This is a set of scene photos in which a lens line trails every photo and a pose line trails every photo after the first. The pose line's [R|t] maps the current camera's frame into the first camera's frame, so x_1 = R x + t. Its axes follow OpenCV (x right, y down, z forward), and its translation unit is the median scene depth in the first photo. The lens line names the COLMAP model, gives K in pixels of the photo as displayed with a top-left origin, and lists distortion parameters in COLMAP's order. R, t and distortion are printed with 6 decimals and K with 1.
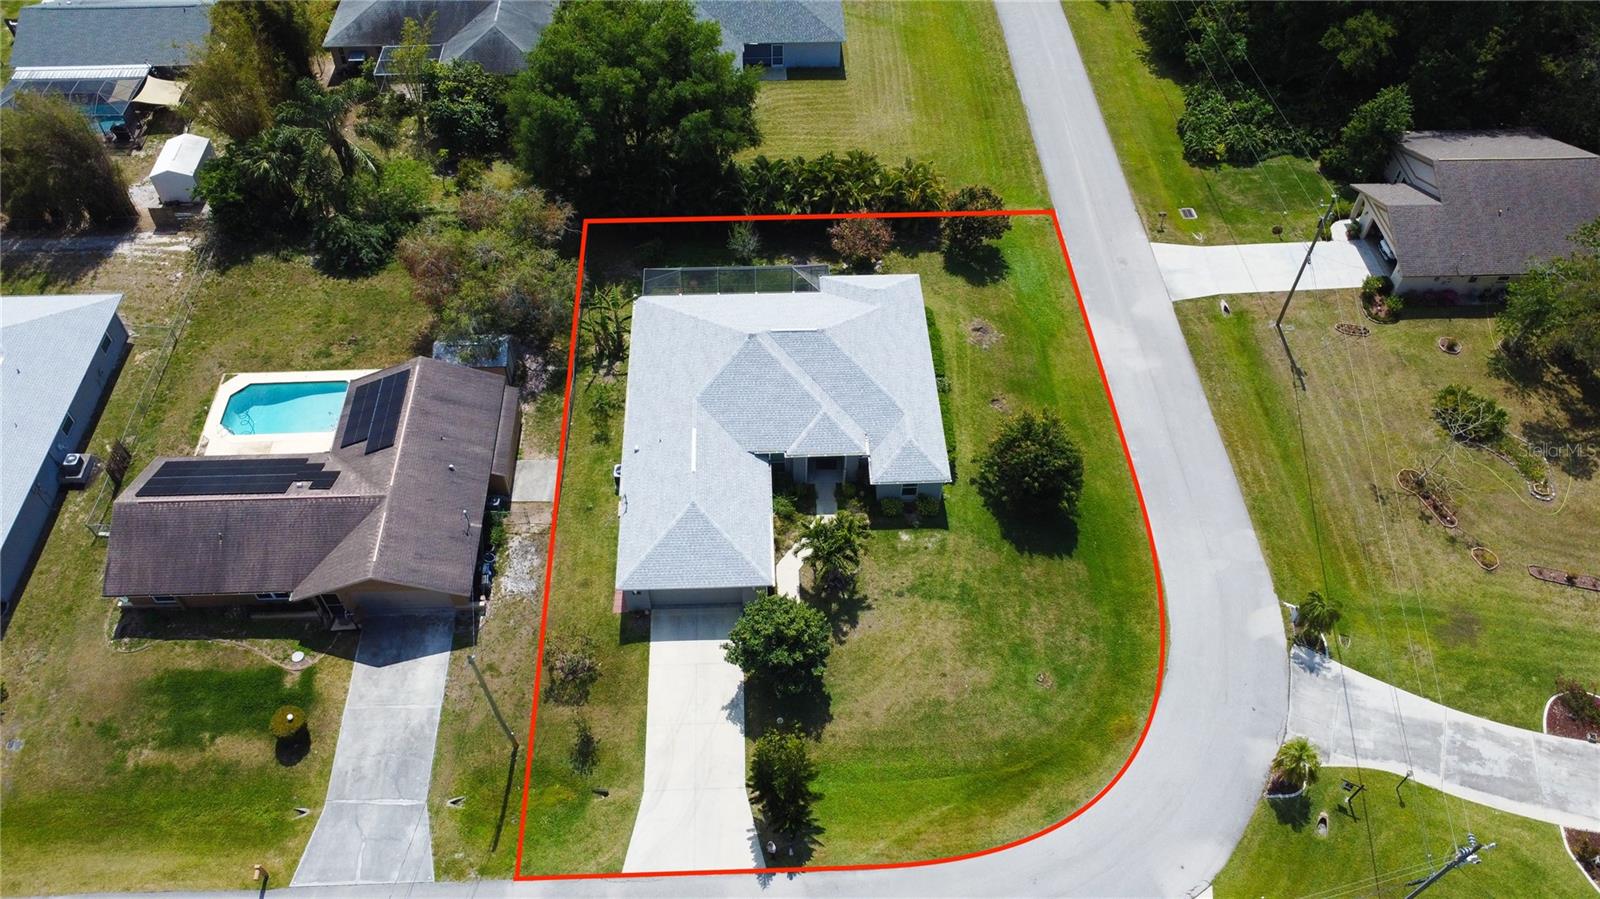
lens RADIAL K [[1168.9, 0, 800.0], [0, 1168.9, 449.5], [0, 0, 1]] dist [-0.038496, 0.006652]
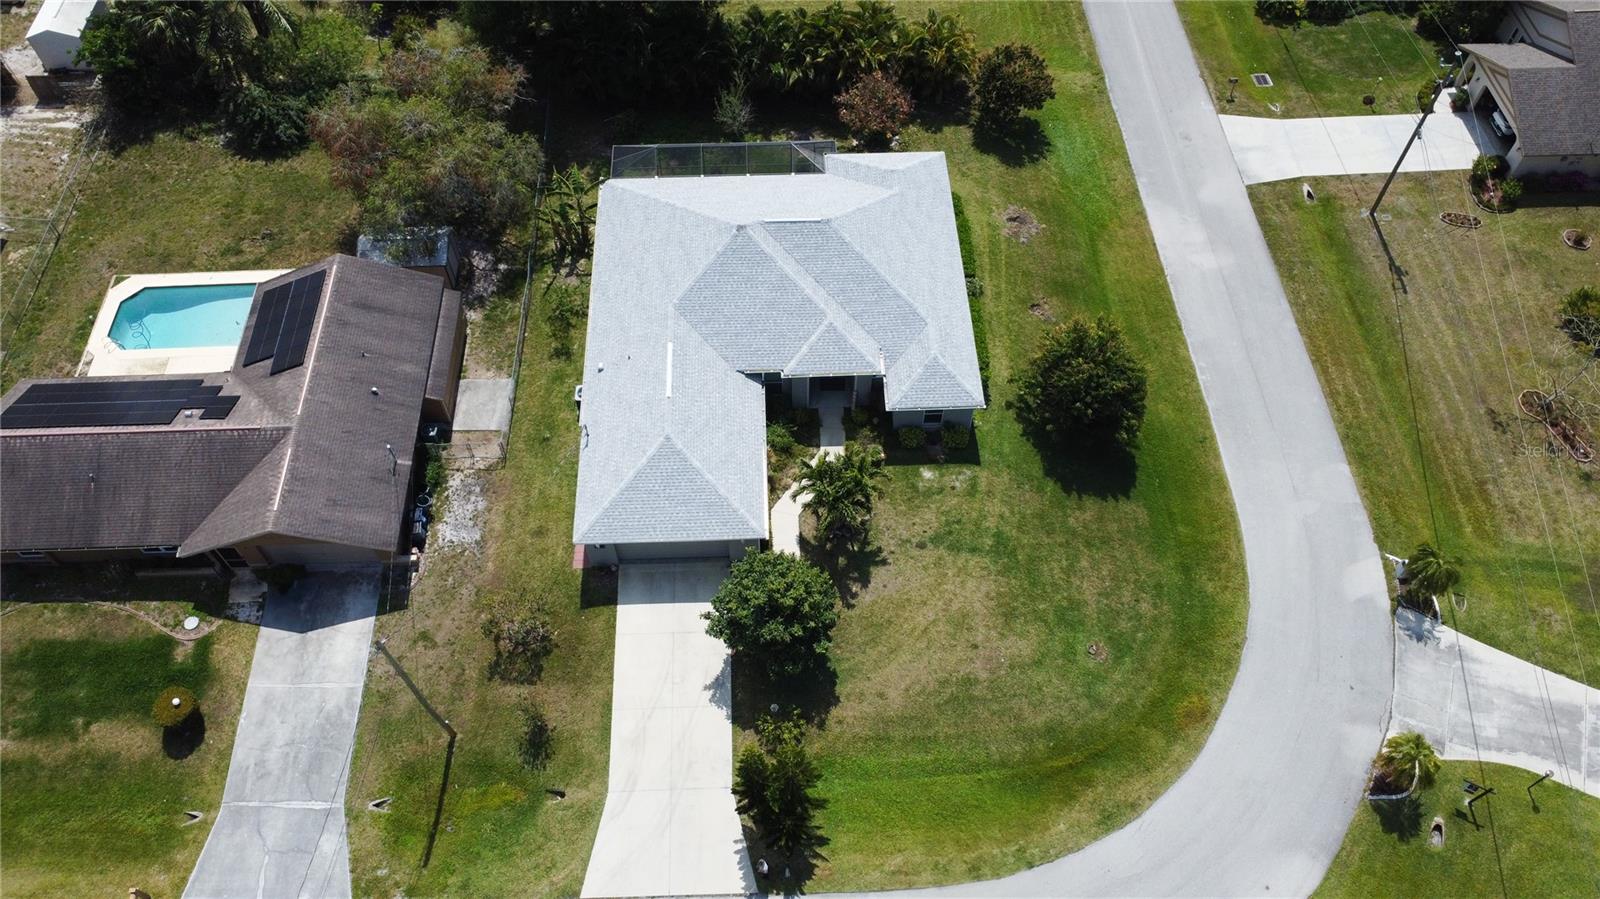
lens RADIAL K [[1168.9, 0, 800.0], [0, 1168.9, 449.5], [0, 0, 1]] dist [-0.038496, 0.006652]
pose [[0.999983, -0.000504, -0.005766, 0.004722], [0.001033, 0.995742, 0.092183, -0.018489], [0.005695, -0.092188, 0.995725, 0.180526]]
